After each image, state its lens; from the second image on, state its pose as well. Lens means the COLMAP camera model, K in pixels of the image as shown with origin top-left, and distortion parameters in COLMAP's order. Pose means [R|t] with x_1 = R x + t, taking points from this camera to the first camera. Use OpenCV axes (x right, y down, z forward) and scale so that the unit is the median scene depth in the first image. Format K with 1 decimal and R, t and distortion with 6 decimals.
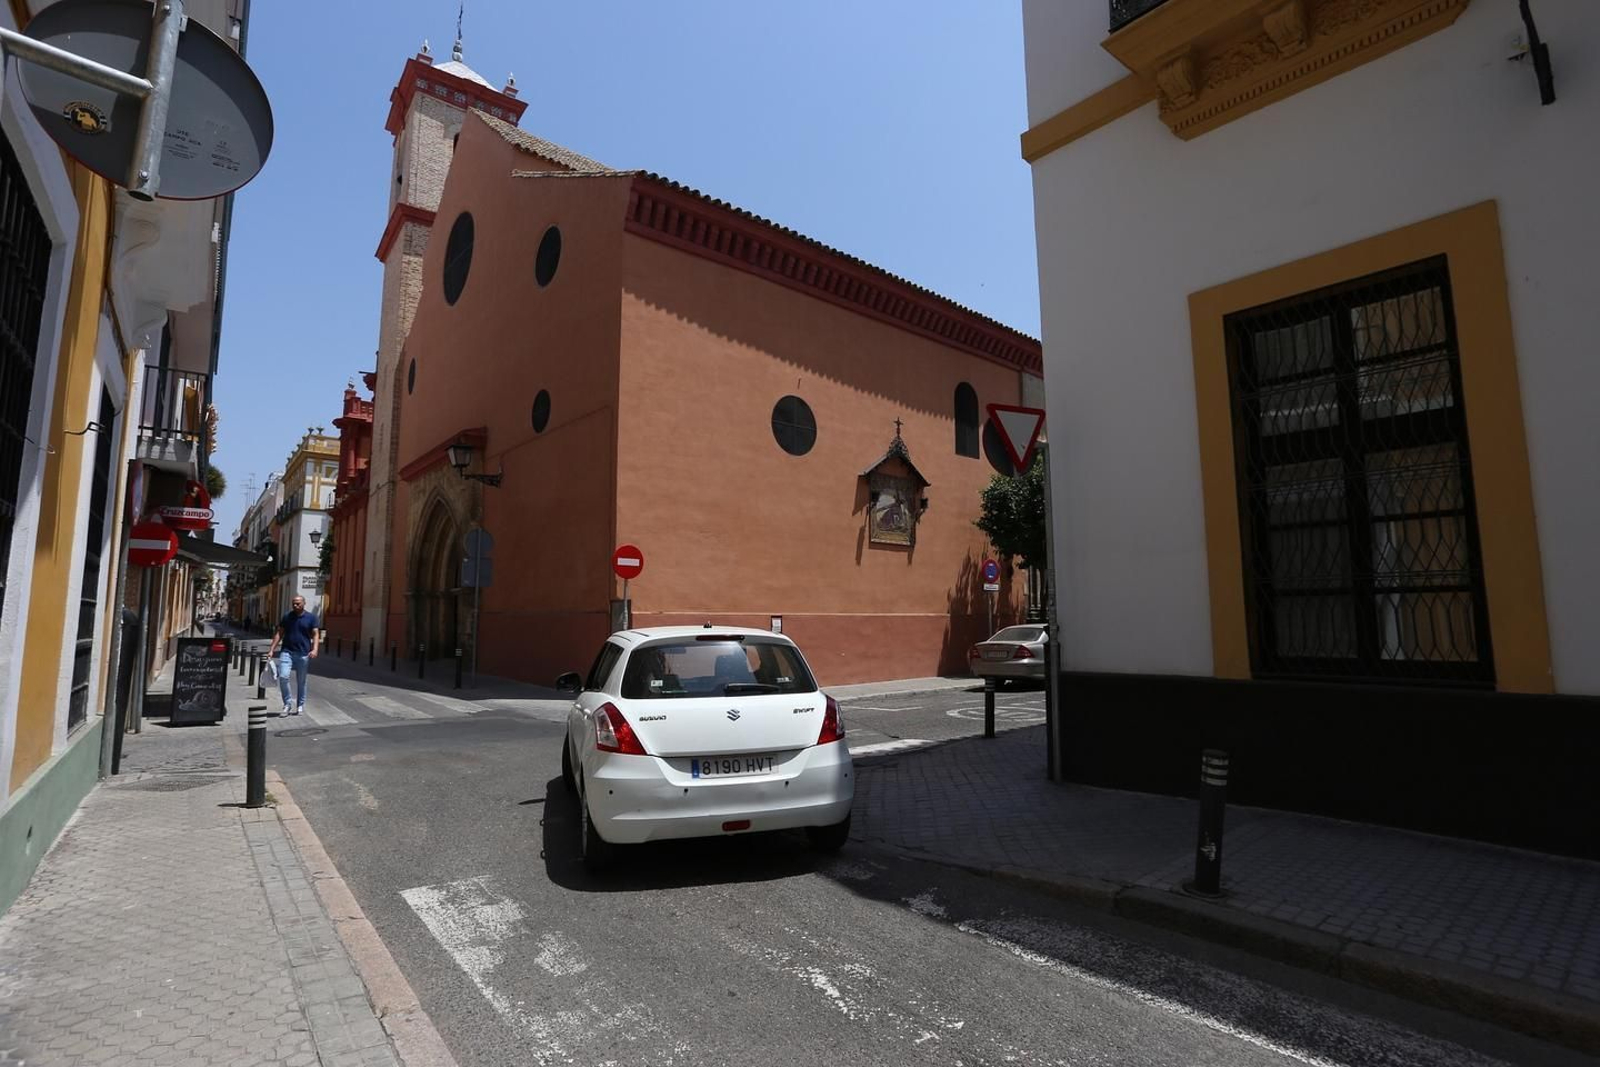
lens RADIAL K [[786.5, 0, 793.2], [0, 786.5, 526.7], [0, 0, 1]] dist [-0.073423, 0.030711]
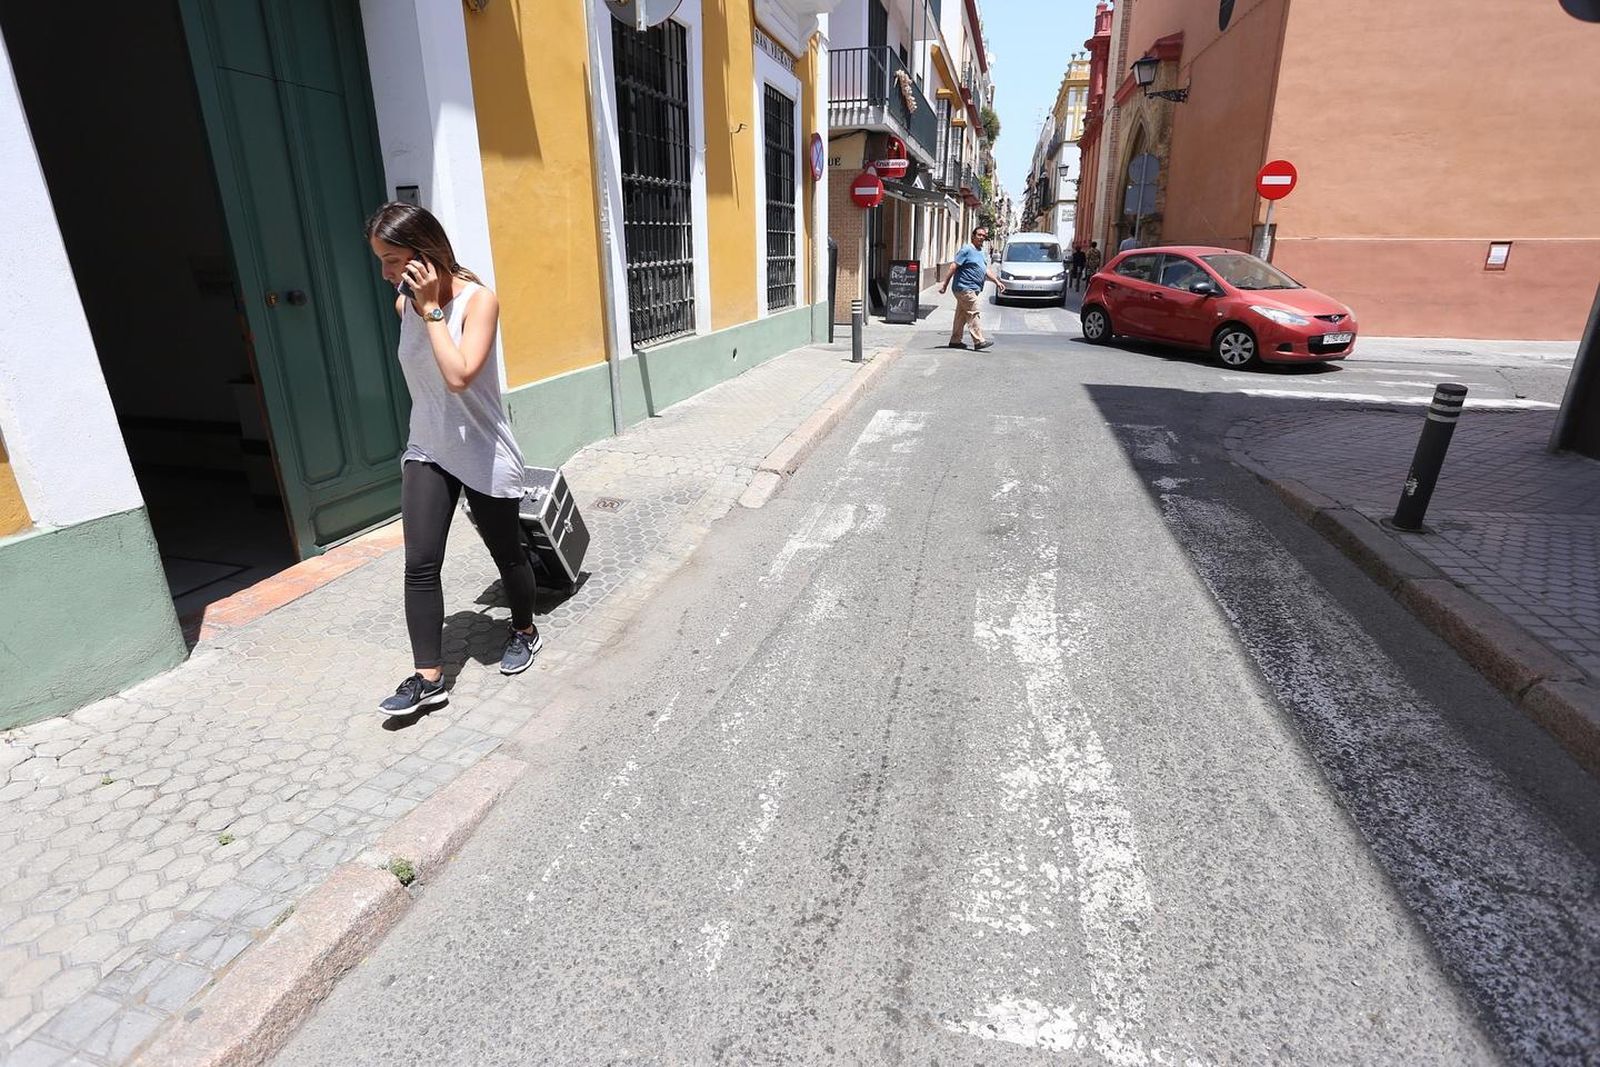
lens RADIAL K [[780.8, 0, 800.0], [0, 780.8, 533.5], [0, 0, 1]] dist [-0.048124, 0.018820]
pose [[0.602642, 0.270715, -0.750690, 0.221331], [0.098180, 0.908402, 0.406407, 0.002640], [0.791949, -0.318621, 0.520863, -0.036290]]
